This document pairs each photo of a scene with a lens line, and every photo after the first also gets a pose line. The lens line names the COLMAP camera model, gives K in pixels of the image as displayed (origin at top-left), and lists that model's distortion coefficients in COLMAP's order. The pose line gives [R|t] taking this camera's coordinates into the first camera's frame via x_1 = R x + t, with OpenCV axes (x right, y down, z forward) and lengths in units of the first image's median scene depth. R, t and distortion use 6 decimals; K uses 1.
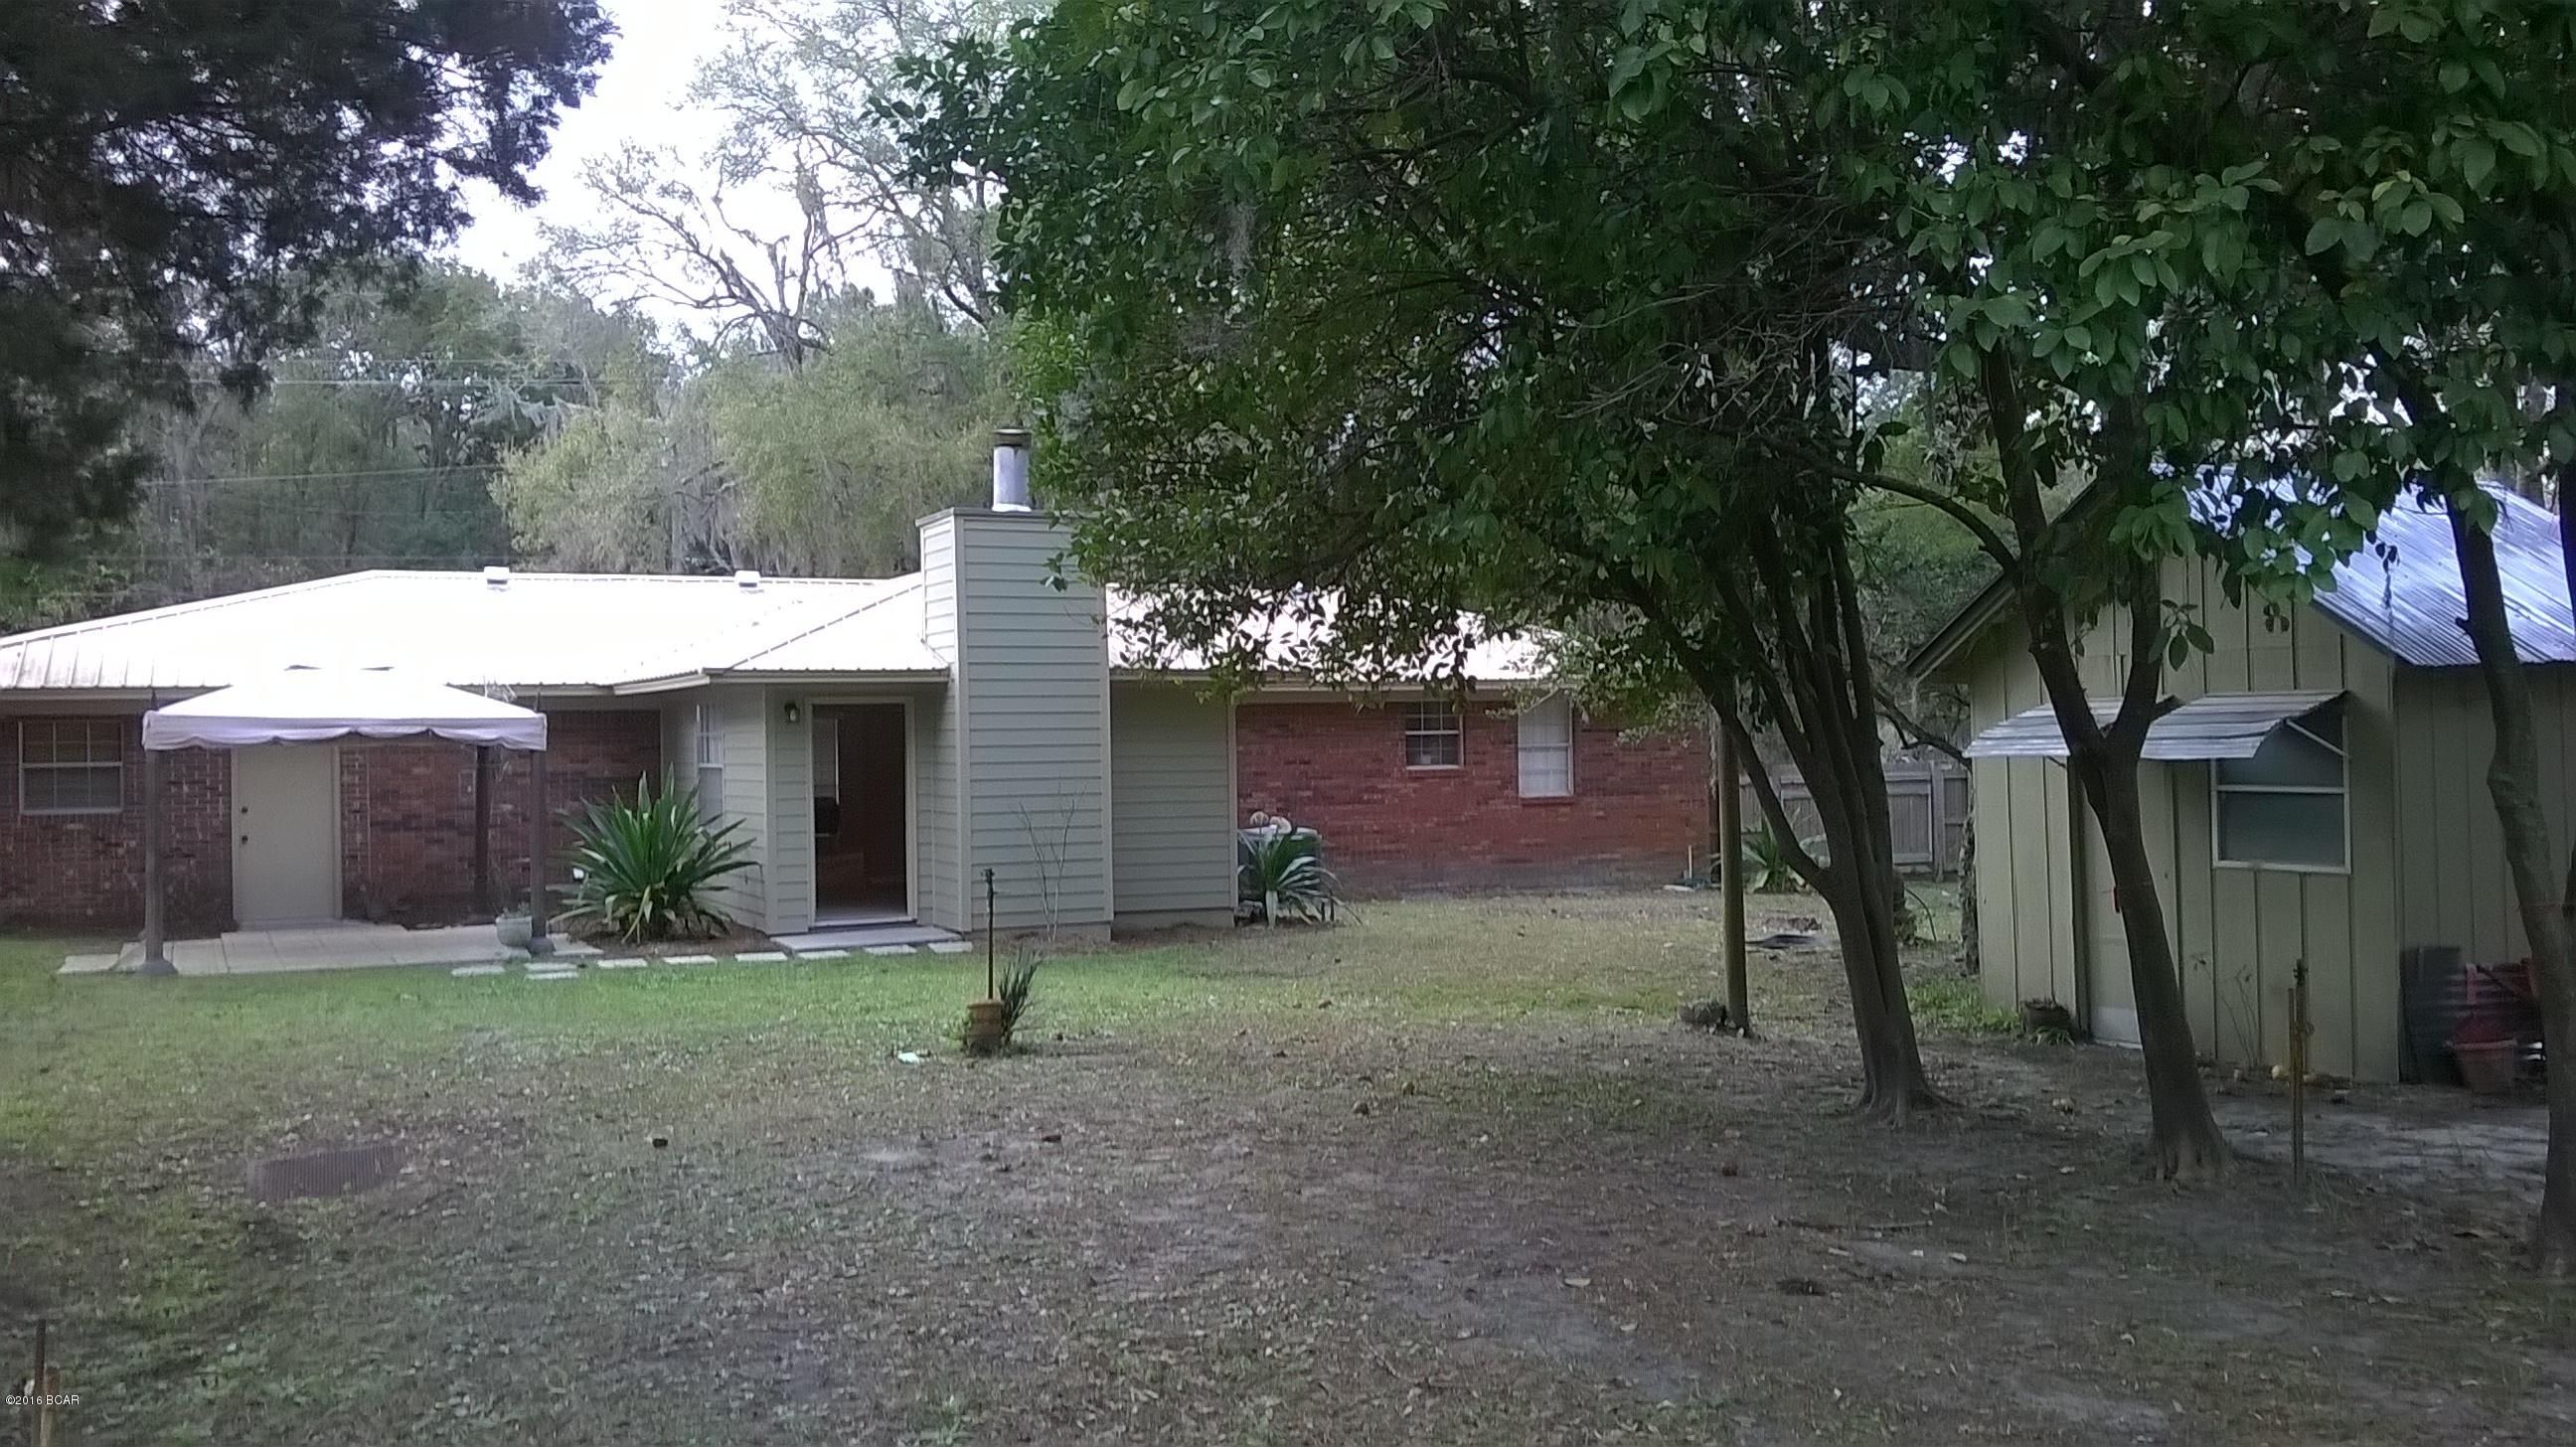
lens RADIAL K [[2200.3, 0, 1331.0], [0, 2200.3, 711.4], [0, 0, 1]] dist [0.016516, -0.035278]
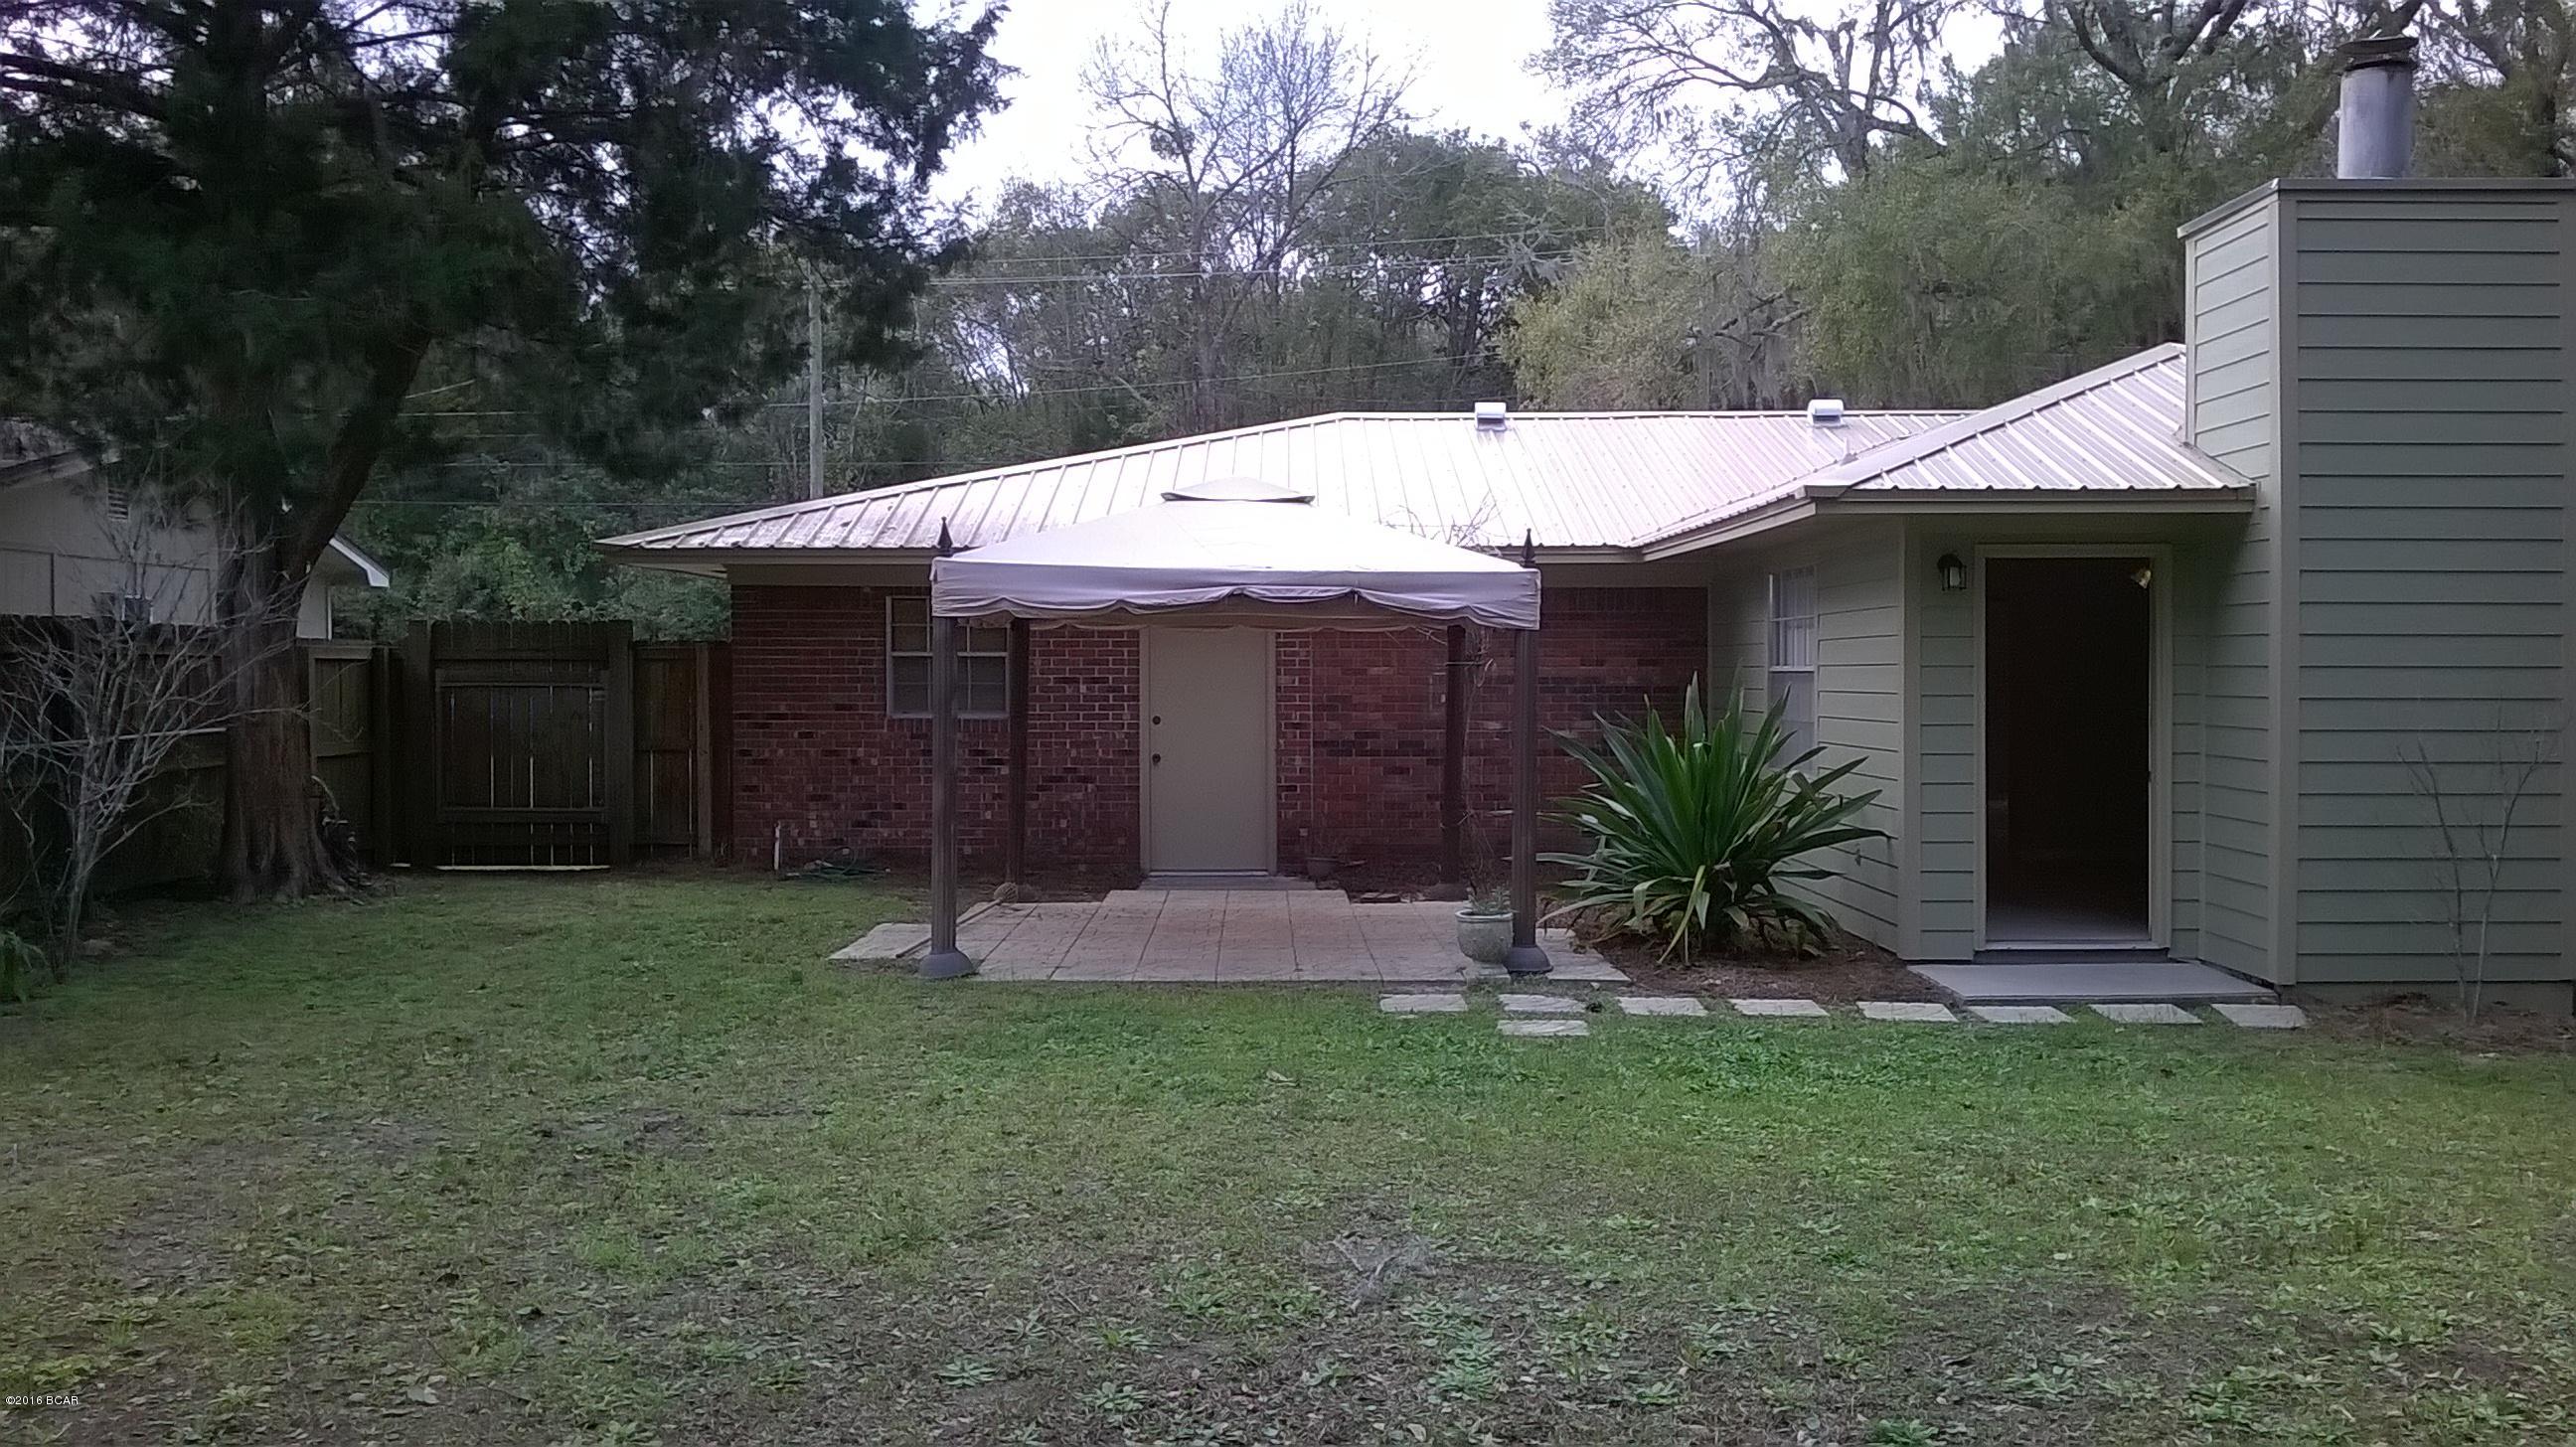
lens RADIAL K [[2200.3, 0, 1294.2], [0, 2200.3, 717.8], [0, 0, 1]] dist [0.016516, -0.035278]
pose [[0.894375, 0.024662, -0.446638, -0.141399], [-0.008379, 0.999227, 0.038396, 0.017714], [0.447240, -0.030598, 0.893891, 0.414396]]
